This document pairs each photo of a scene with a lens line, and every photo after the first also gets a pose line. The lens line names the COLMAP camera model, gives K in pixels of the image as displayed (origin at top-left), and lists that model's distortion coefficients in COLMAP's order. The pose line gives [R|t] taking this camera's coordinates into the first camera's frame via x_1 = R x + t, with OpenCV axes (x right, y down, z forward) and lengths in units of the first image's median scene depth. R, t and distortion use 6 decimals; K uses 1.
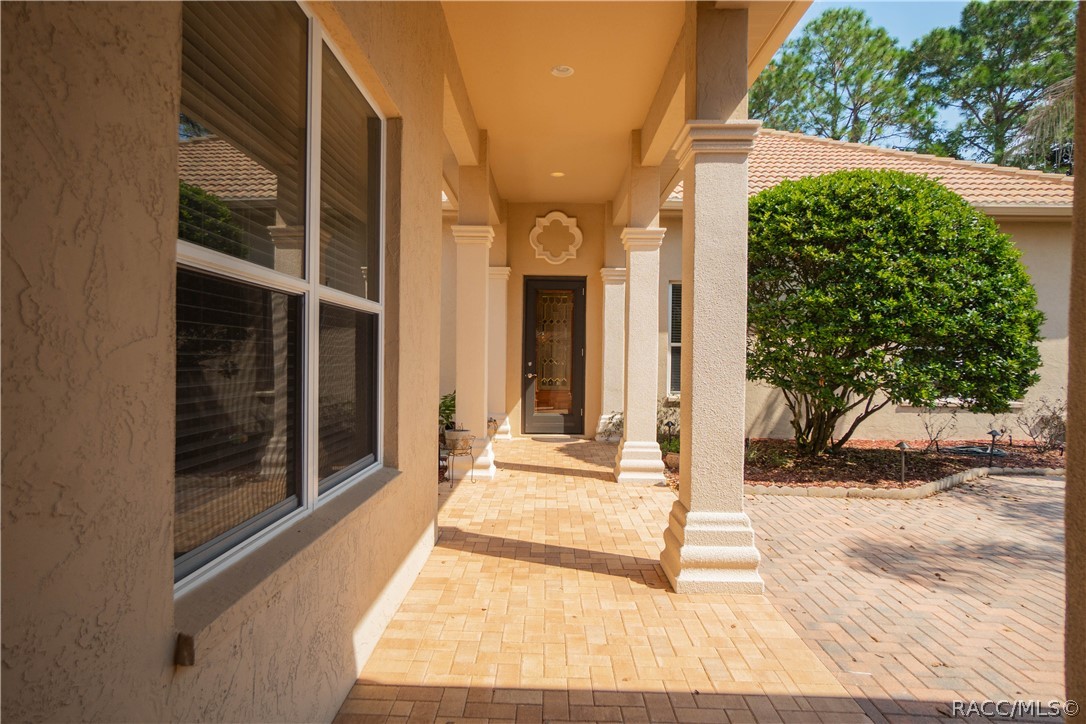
lens RADIAL K [[613.2, 0, 541.7], [0, 613.2, 364.6], [0, 0, 1]] dist [-0.002237, 0.010148]
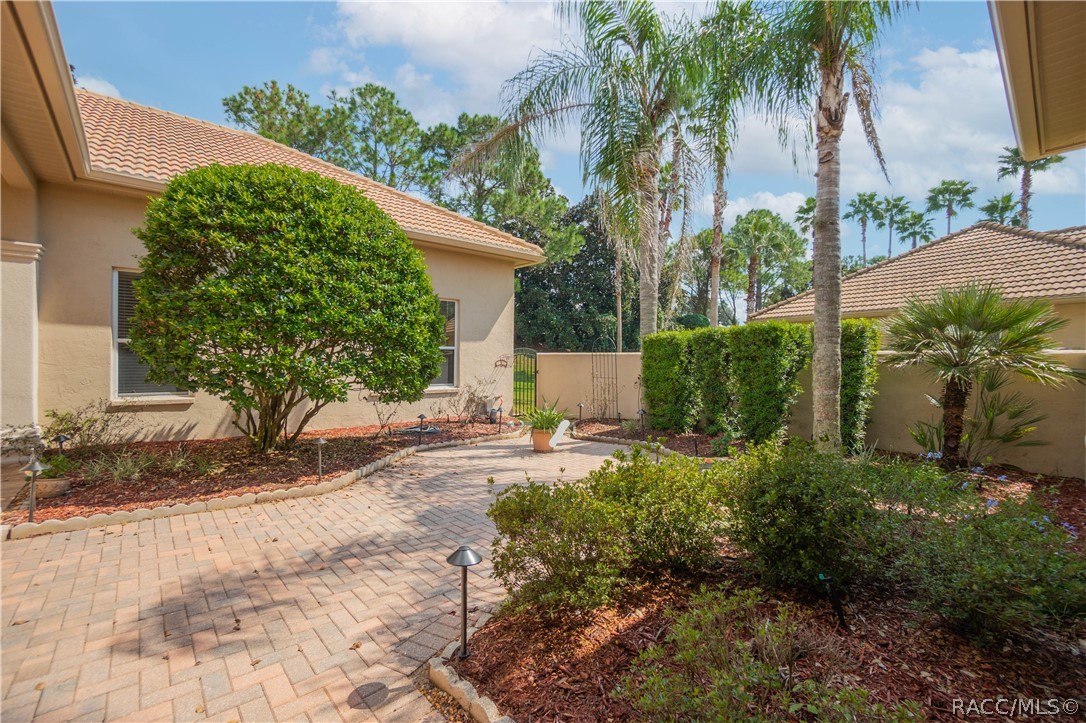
lens RADIAL K [[477.4, 0, 529.7], [0, 477.4, 367.2], [0, 0, 1]] dist [-0.020490, 0.000219]
pose [[0.757278, -0.021495, 0.652739, 0.339558], [0.011786, 0.999745, 0.019248, -0.001603], [-0.652987, -0.006883, 0.757338, 0.175920]]
